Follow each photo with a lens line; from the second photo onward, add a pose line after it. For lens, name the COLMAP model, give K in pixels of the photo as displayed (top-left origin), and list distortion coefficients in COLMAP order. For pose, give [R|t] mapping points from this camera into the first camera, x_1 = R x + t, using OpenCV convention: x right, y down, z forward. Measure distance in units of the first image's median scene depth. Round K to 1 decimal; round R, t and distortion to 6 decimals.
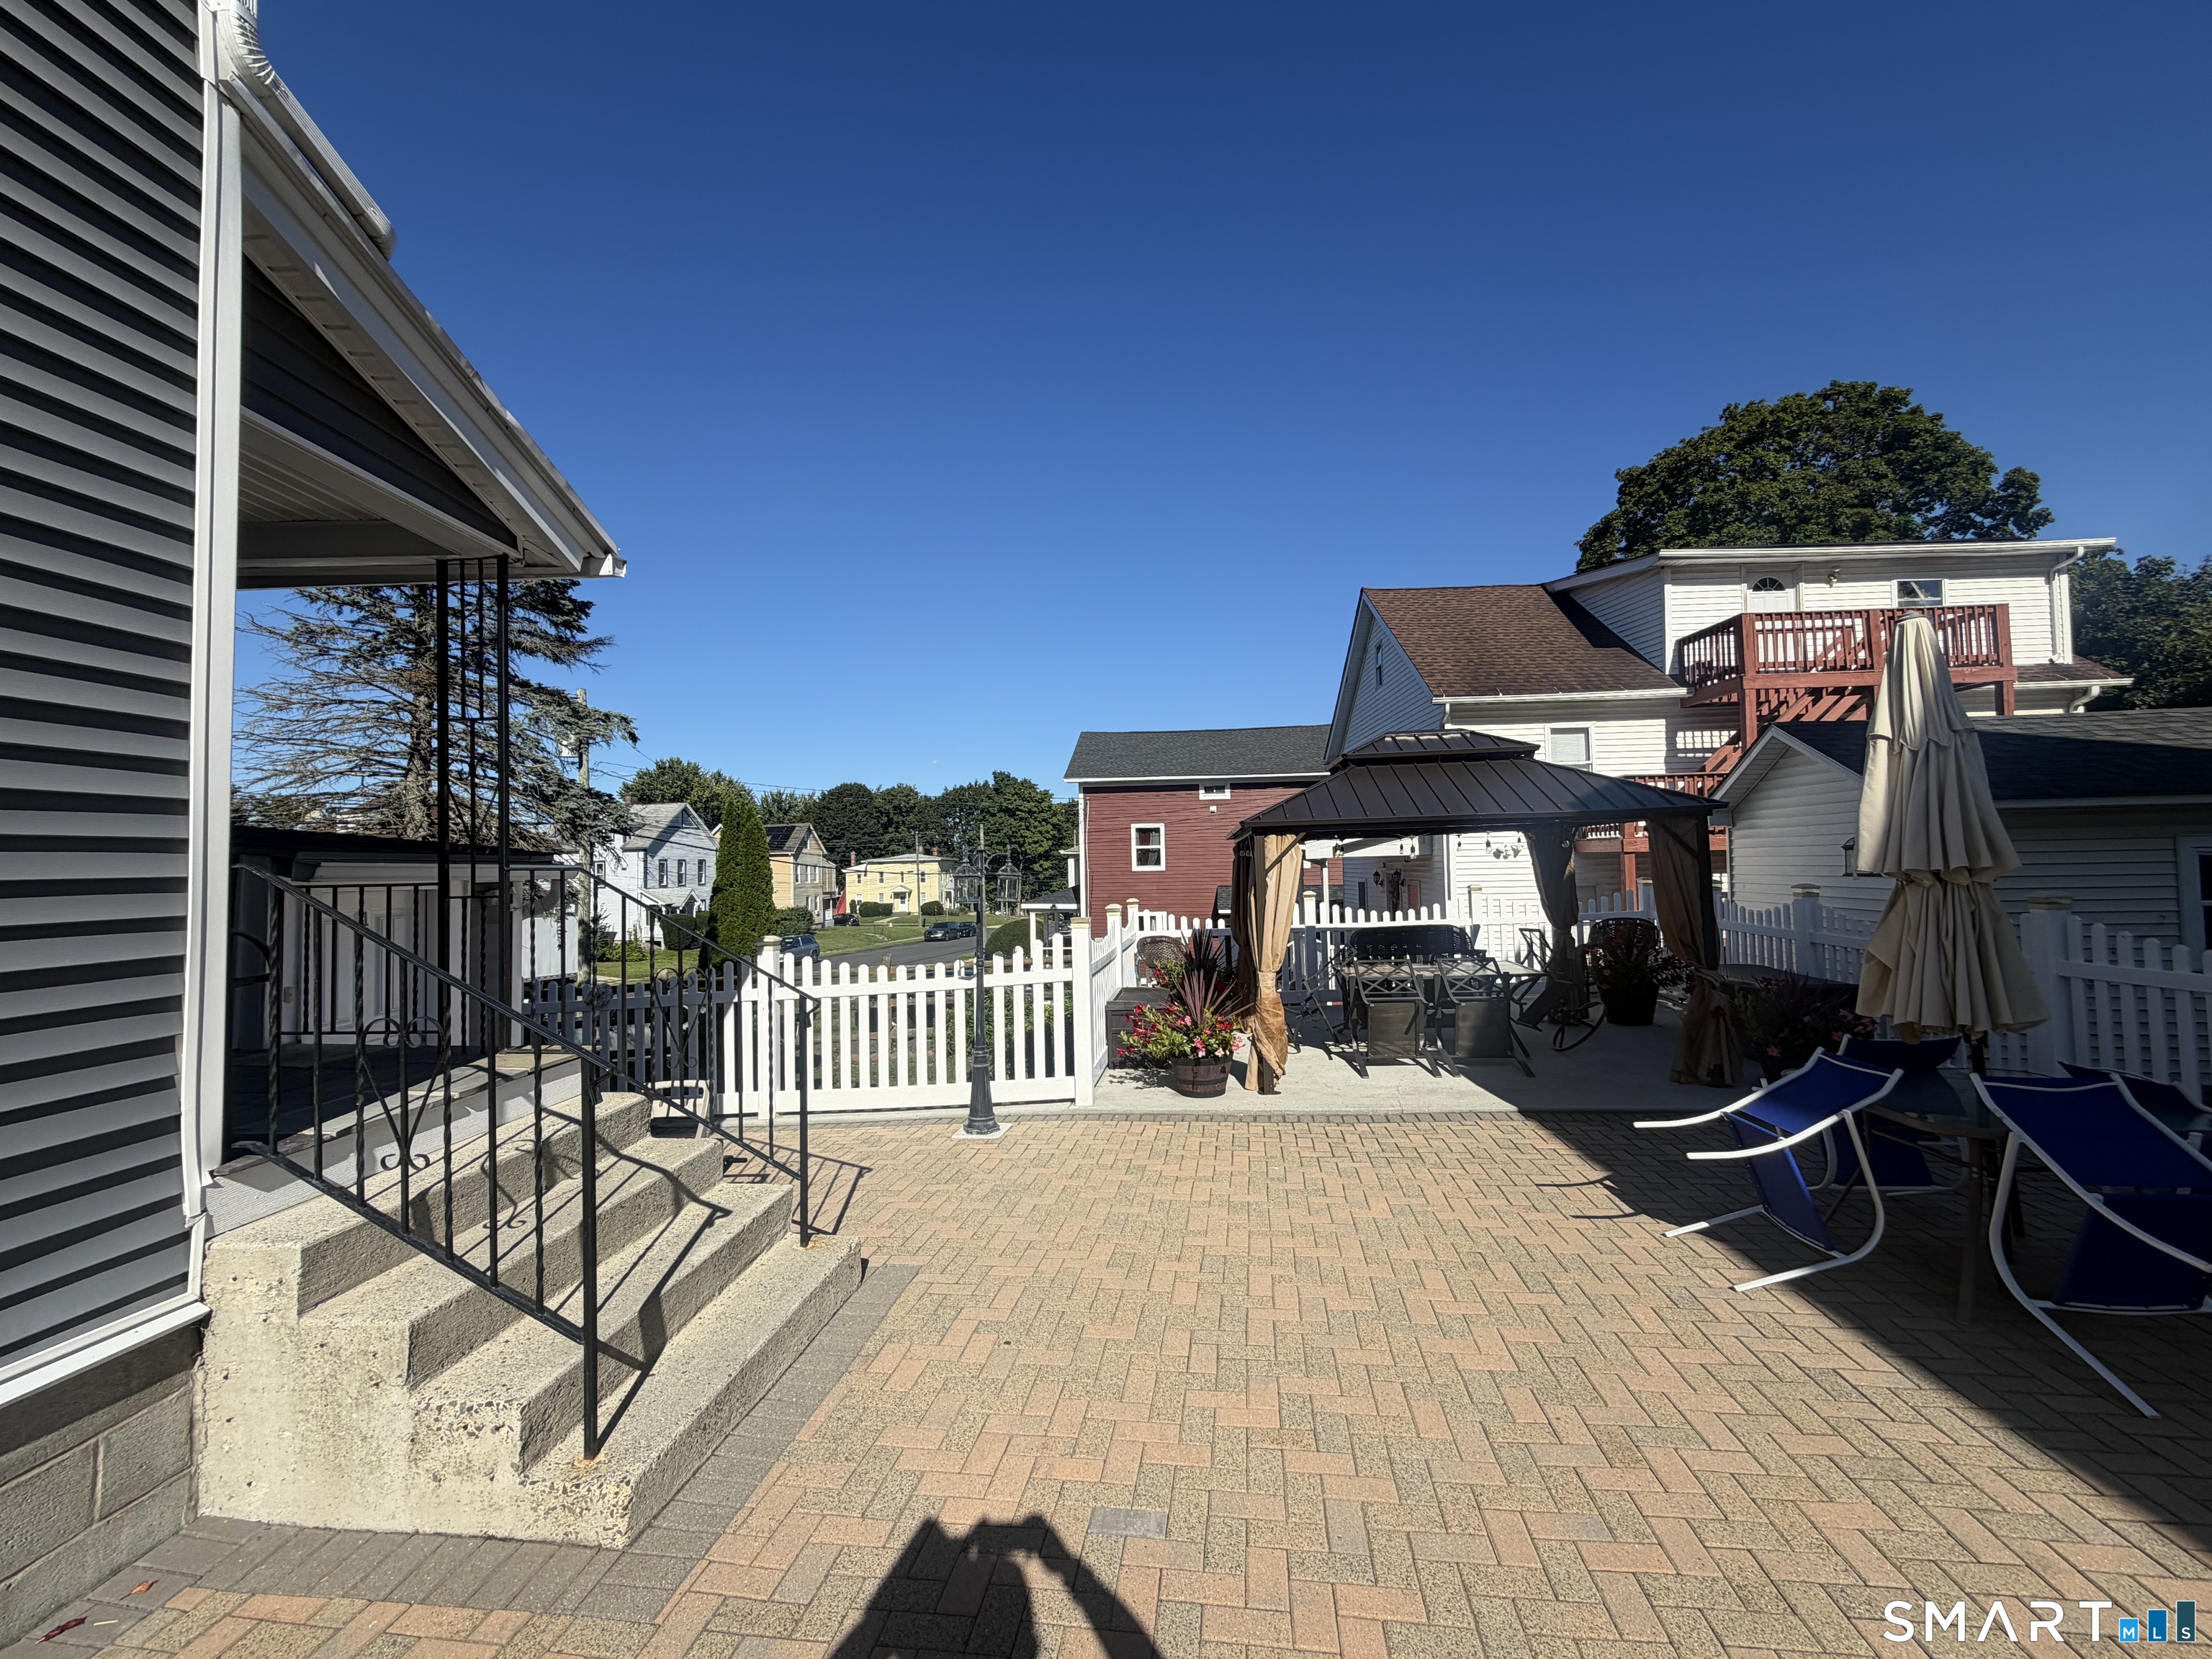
lens RADIAL K [[920.3, 0, 1106.0], [0, 920.3, 829.5], [0, 0, 1]] dist [-0.024155, 0.012780]
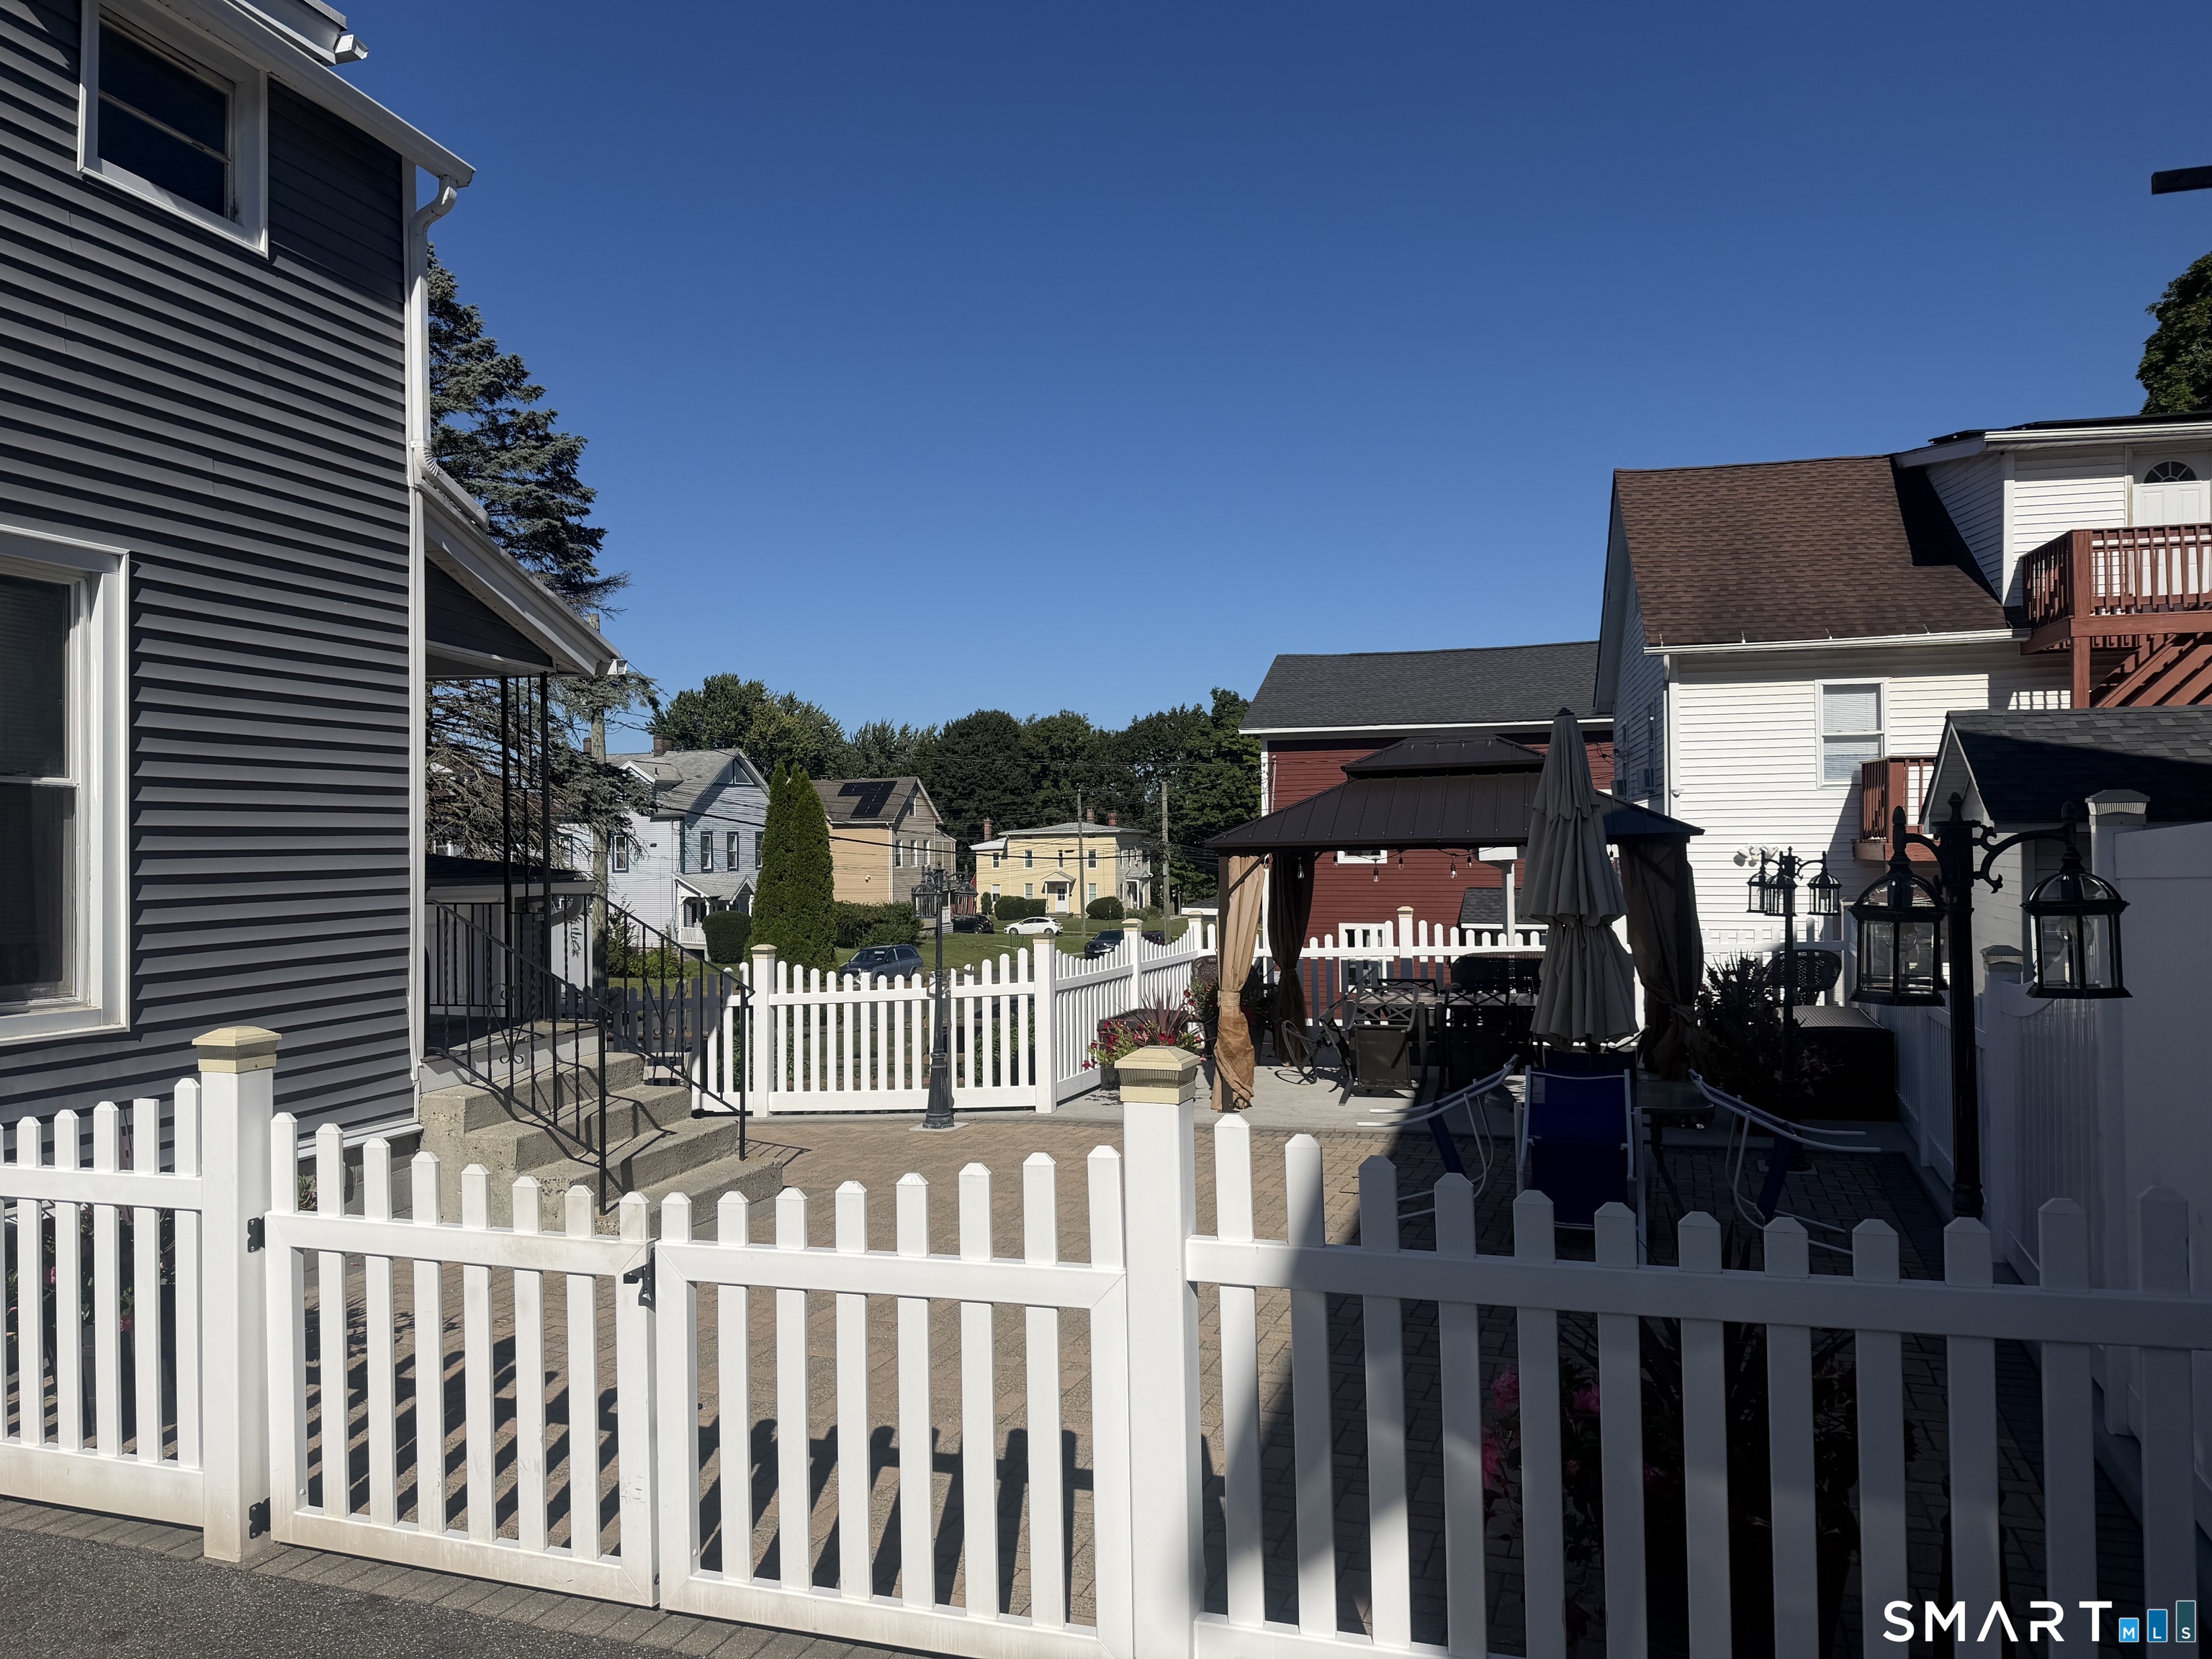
lens RADIAL K [[1534.3, 0, 1099.8], [0, 1534.3, 833.0], [0, 0, 1]] dist [0.121602, -0.203274]
pose [[0.978761, 0.010074, -0.204758, 0.142855], [-0.002744, 0.999346, 0.036050, -0.029477], [0.204987, -0.034722, 0.978149, -0.250054]]
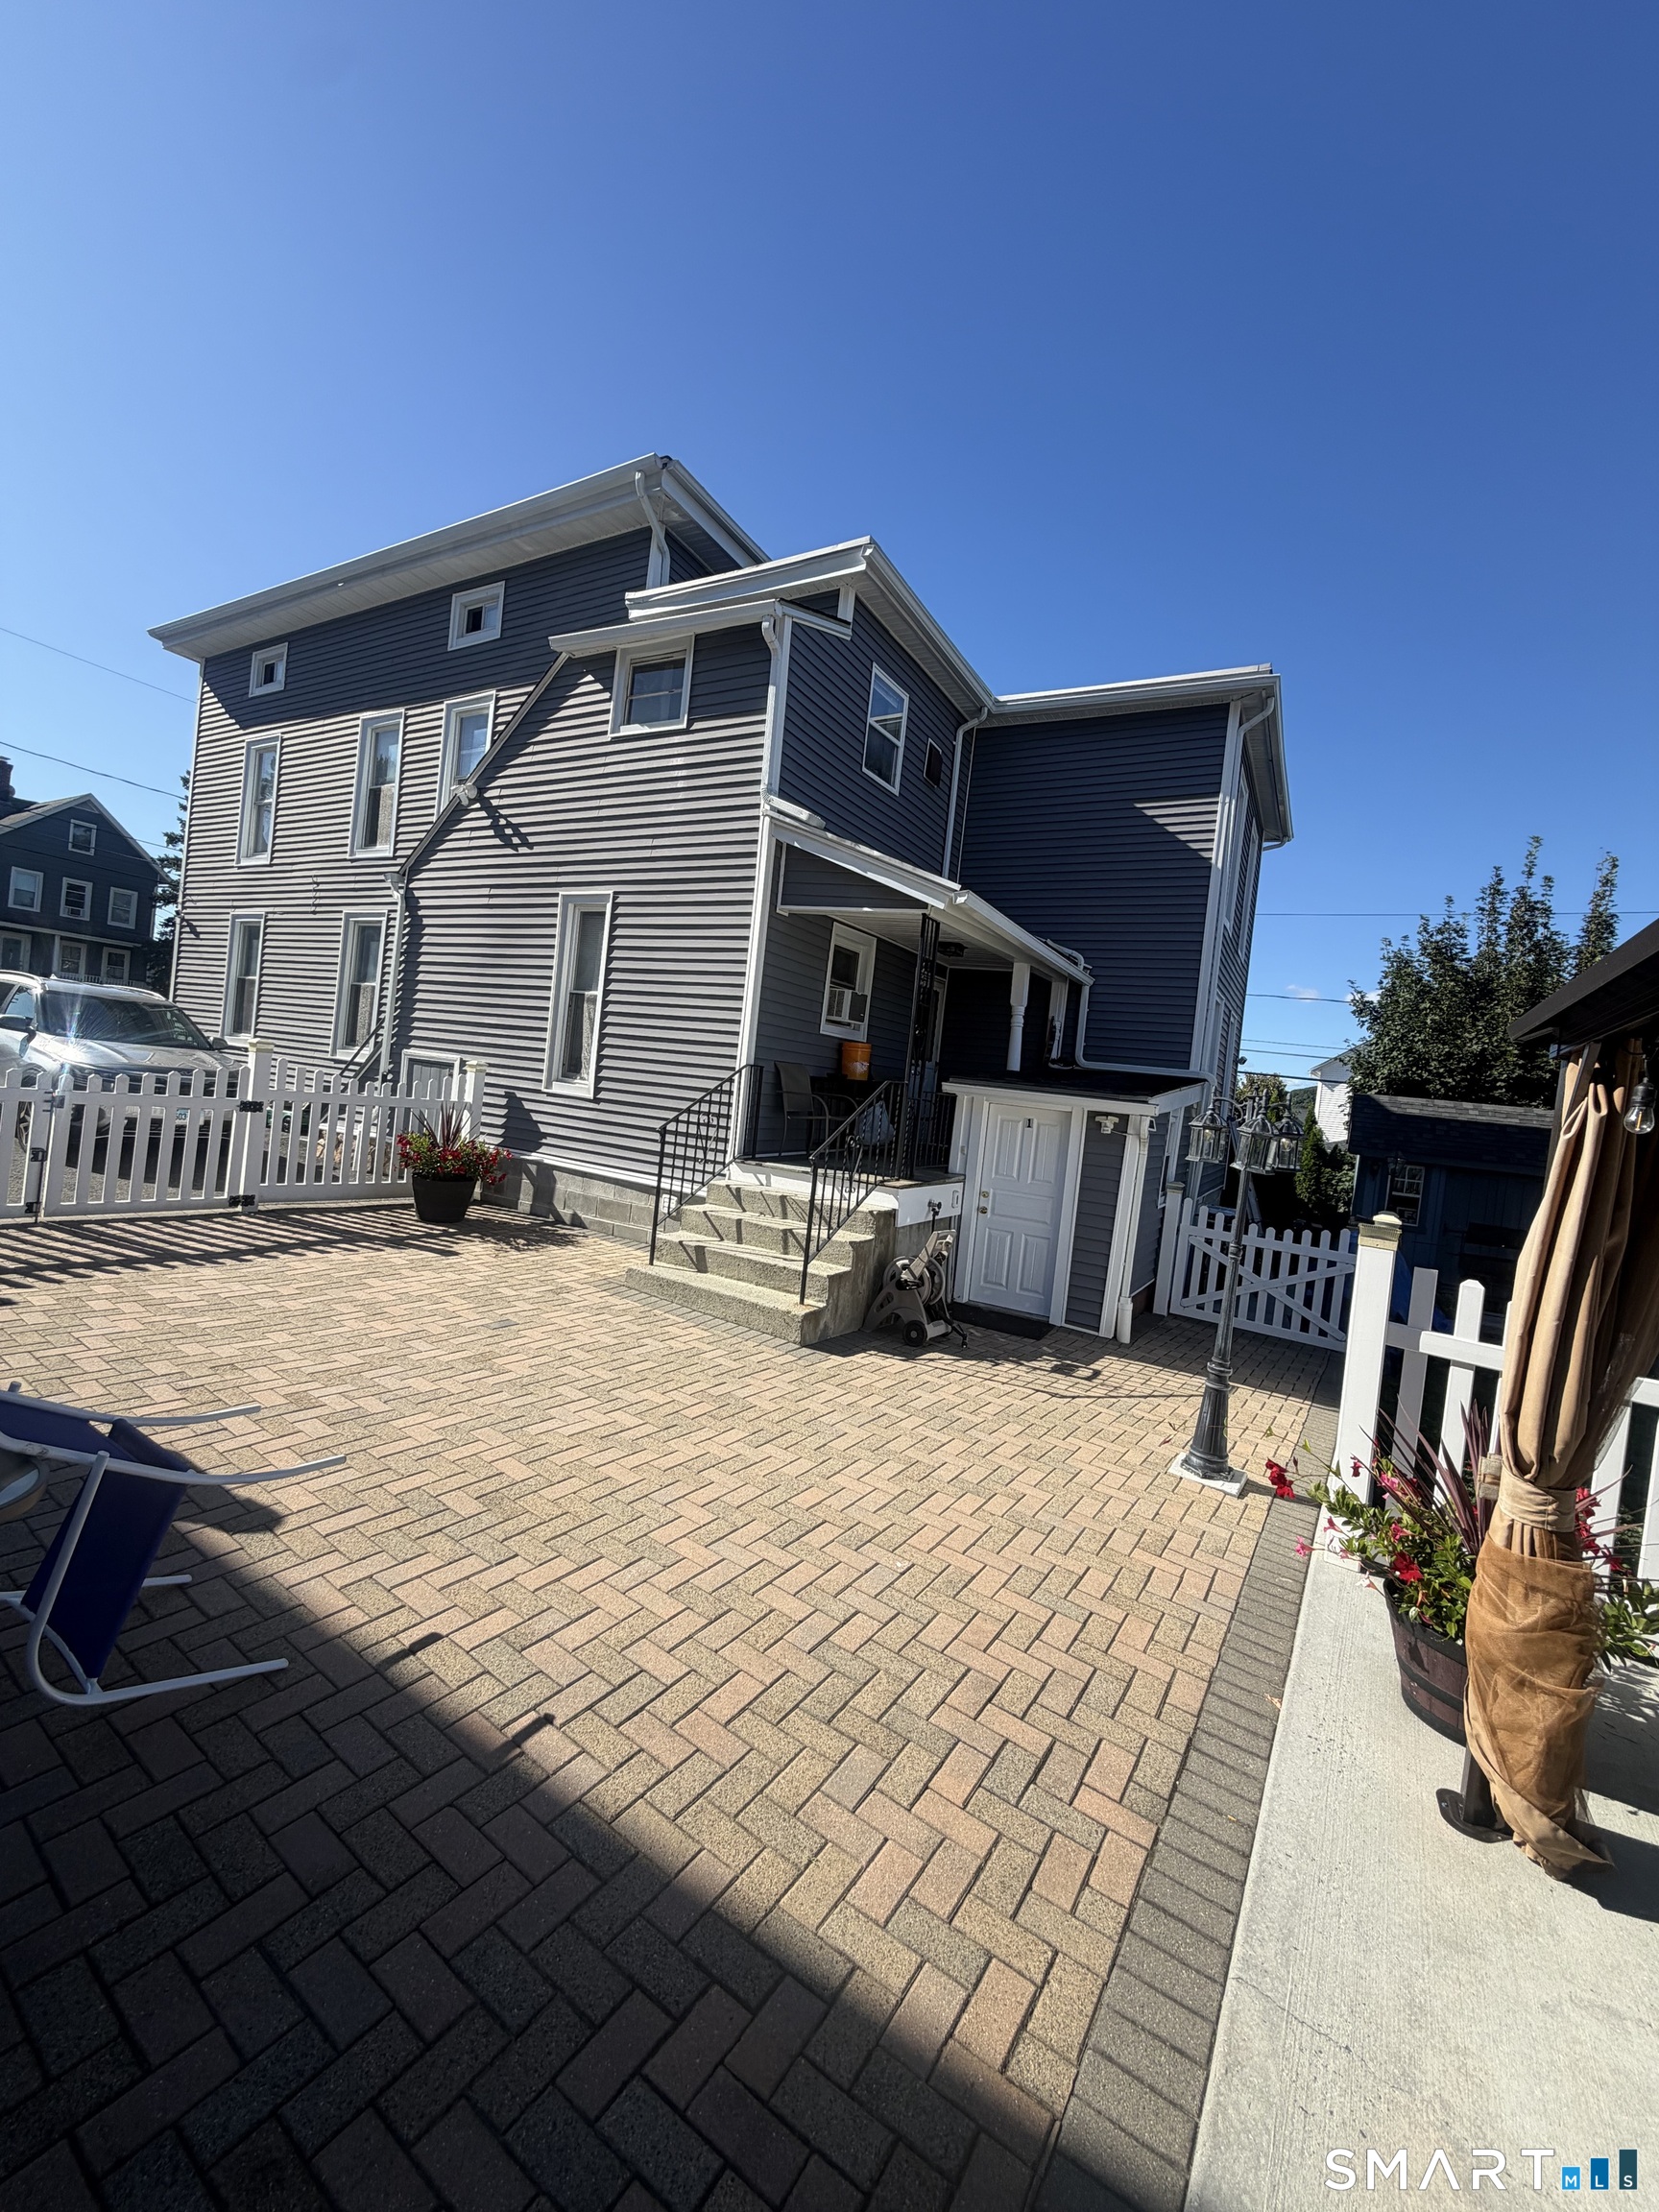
lens RADIAL K [[874.5, 0, 836.1], [0, 874.5, 1091.4], [0, 0, 1]] dist [0.001728, -0.000715]
pose [[-0.439863, -0.020412, -0.897833, 0.208694], [-0.060097, 0.998170, 0.006749, 0.012422], [0.896052, 0.056925, -0.440285, 0.344650]]
